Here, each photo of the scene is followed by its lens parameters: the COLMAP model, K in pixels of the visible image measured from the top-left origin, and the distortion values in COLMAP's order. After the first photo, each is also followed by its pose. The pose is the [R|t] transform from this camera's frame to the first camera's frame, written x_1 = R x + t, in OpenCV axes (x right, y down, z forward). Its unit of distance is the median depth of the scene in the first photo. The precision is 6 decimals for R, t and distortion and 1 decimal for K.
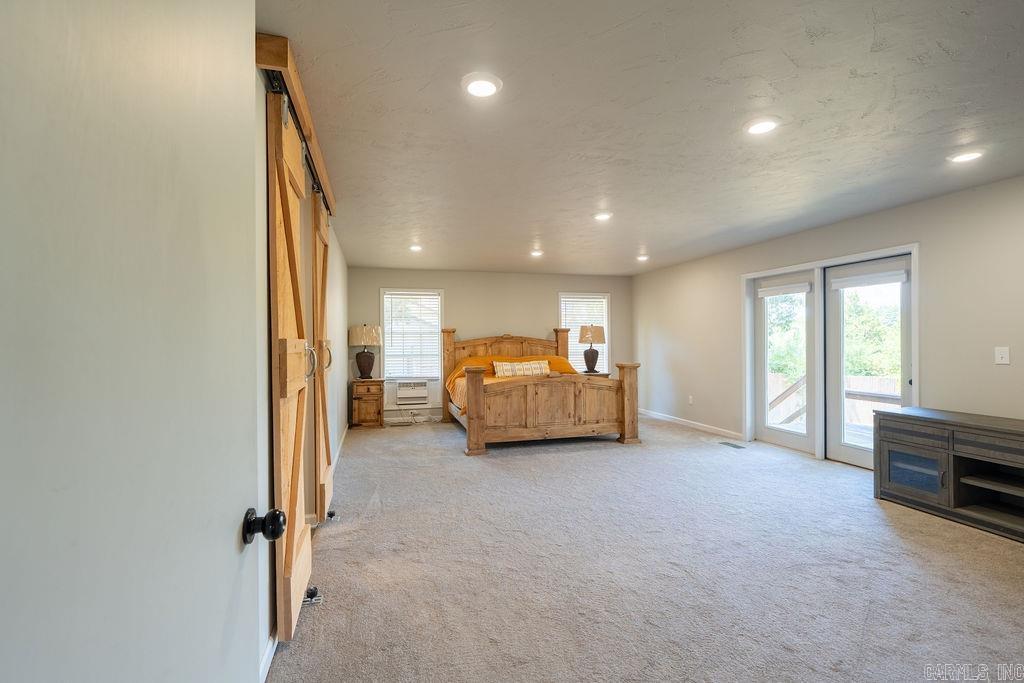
lens RADIAL K [[459.2, 0, 513.0], [0, 459.2, 337.7], [0, 0, 1]] dist [-0.008074, 0.003602]
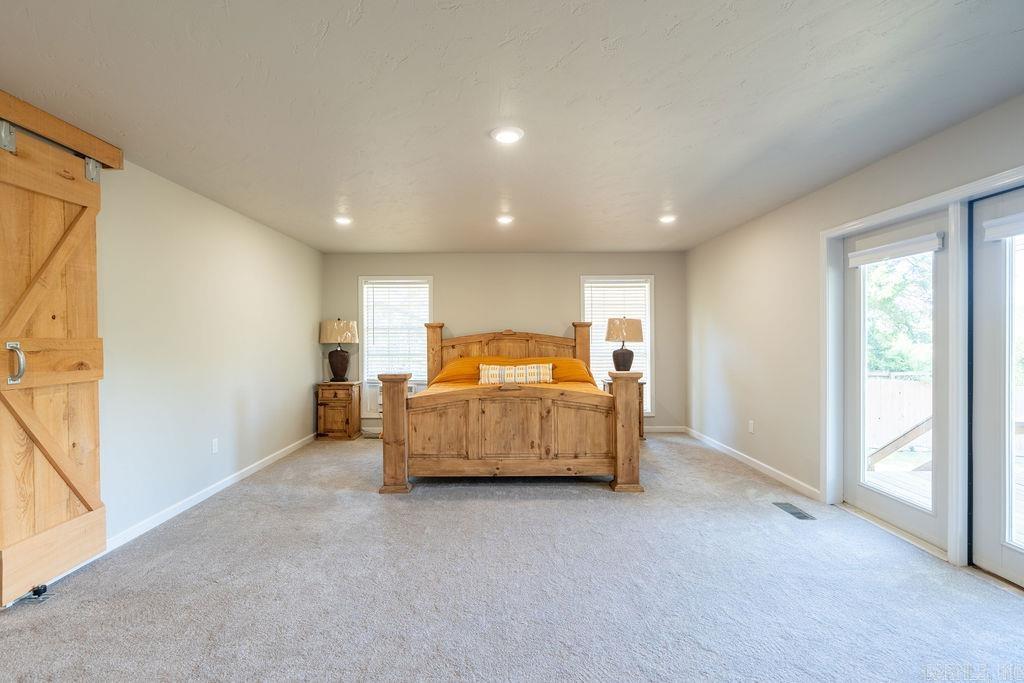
lens RADIAL K [[459.2, 0, 514.1], [0, 459.2, 336.2], [0, 0, 1]] dist [-0.008074, 0.003602]
pose [[0.964024, 0.001873, -0.265810, 0.264967], [-0.000607, 0.999988, 0.004846, -0.000111], [0.265816, -0.004510, 0.964013, 0.297379]]
